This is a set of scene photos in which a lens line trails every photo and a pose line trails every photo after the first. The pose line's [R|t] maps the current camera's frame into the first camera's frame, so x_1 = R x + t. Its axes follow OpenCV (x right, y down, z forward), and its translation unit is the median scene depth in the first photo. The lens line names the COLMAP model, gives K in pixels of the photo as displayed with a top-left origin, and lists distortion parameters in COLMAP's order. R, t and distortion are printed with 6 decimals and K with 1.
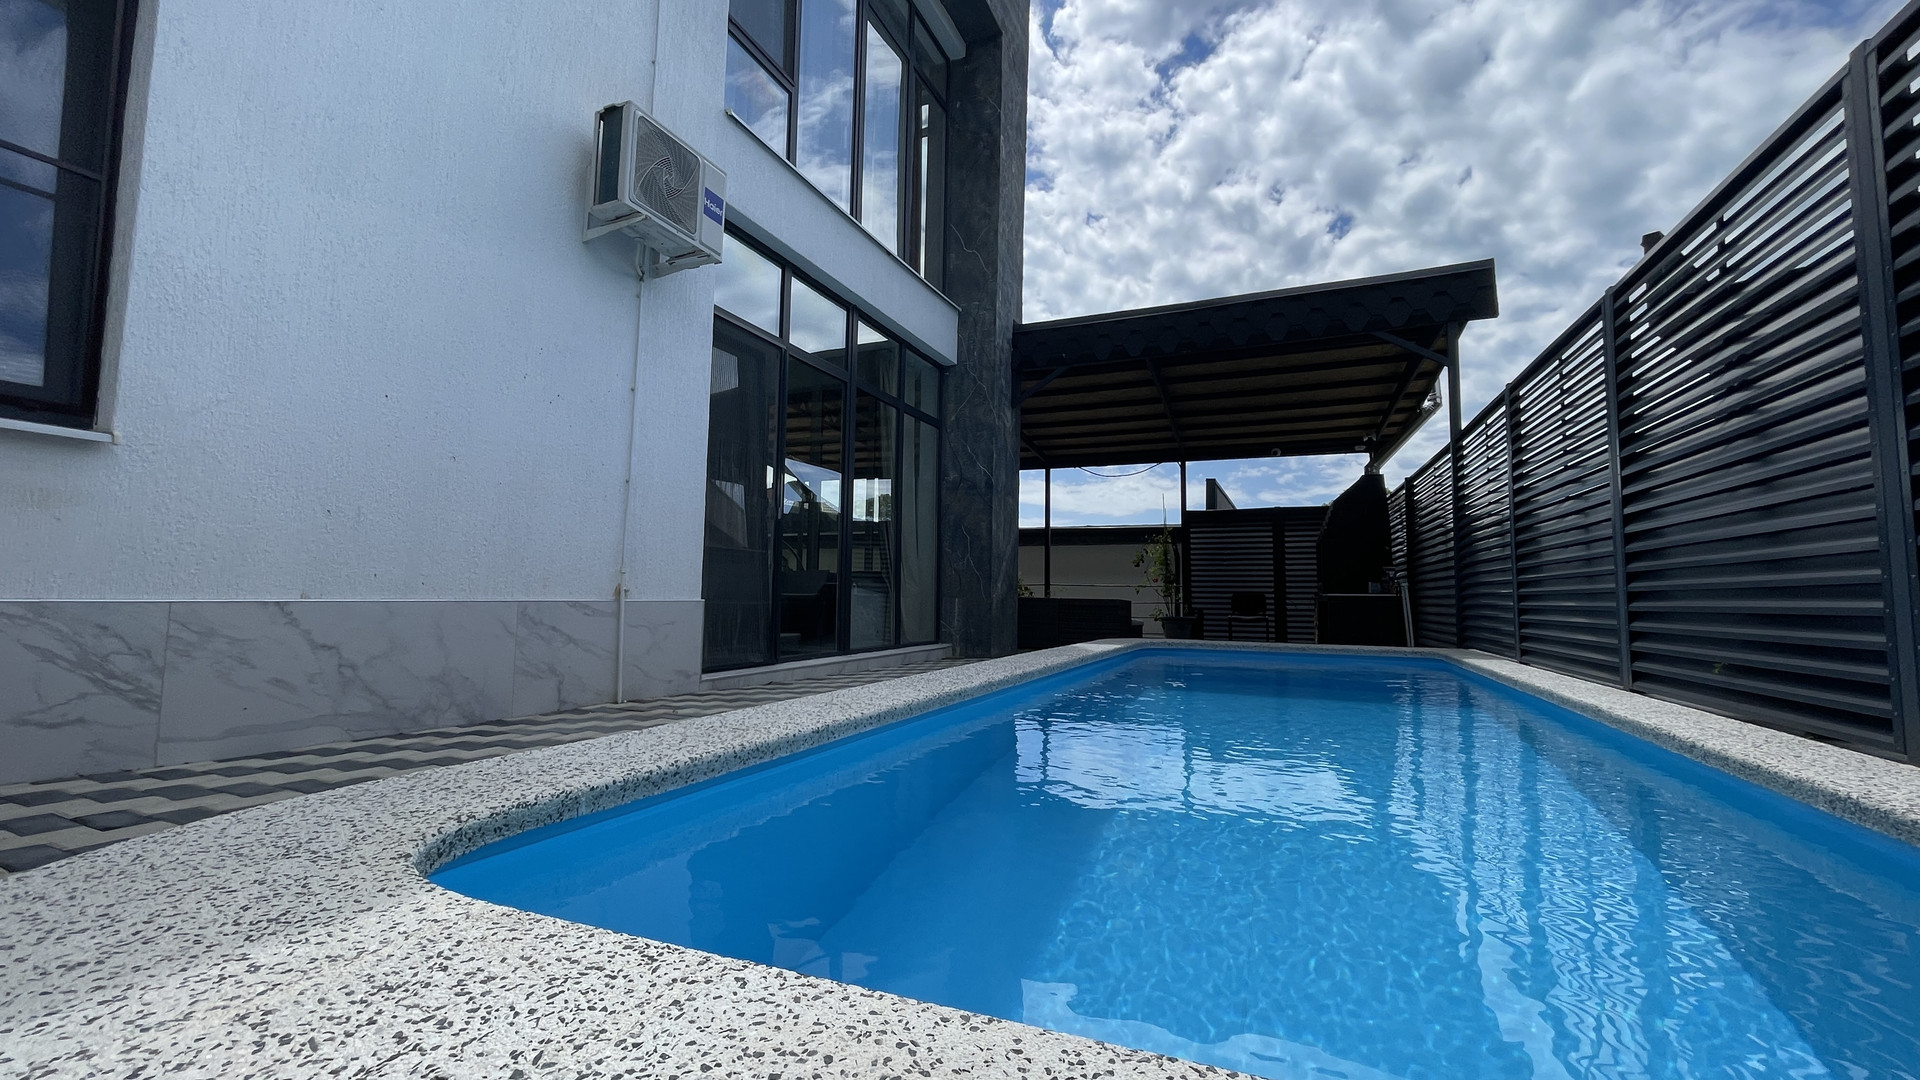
lens RADIAL K [[799.1, 0, 960.0], [0, 799.1, 540.0], [0, 0, 1]] dist [-0.043190, 0.000609]
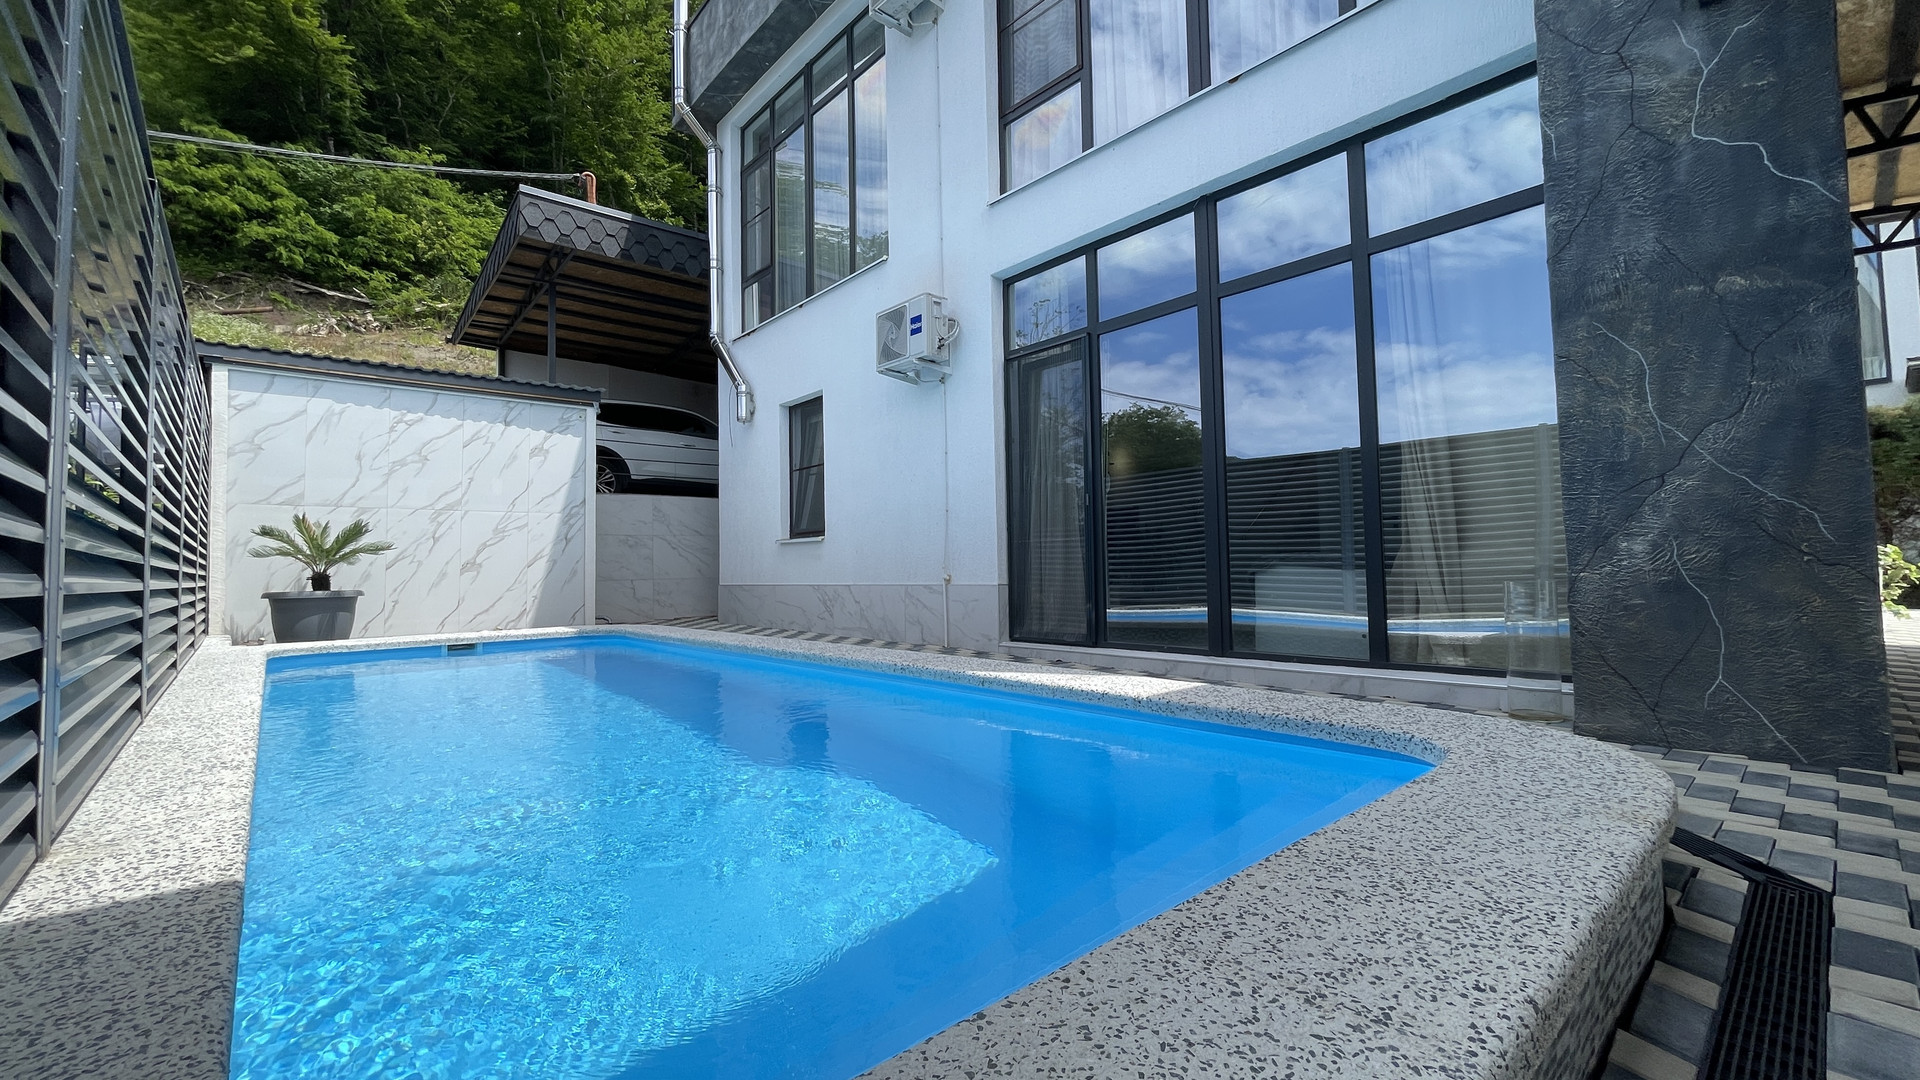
lens RADIAL K [[780.7, 0, 954.2], [0, 780.7, 532.7], [0, 0, 1]] dist [-0.003328, 0.000015]
pose [[-0.429357, -0.044600, -0.902033, 1.046829], [0.081570, 0.992783, -0.087913, 0.116517], [0.899444, -0.111325, -0.422620, 1.750442]]
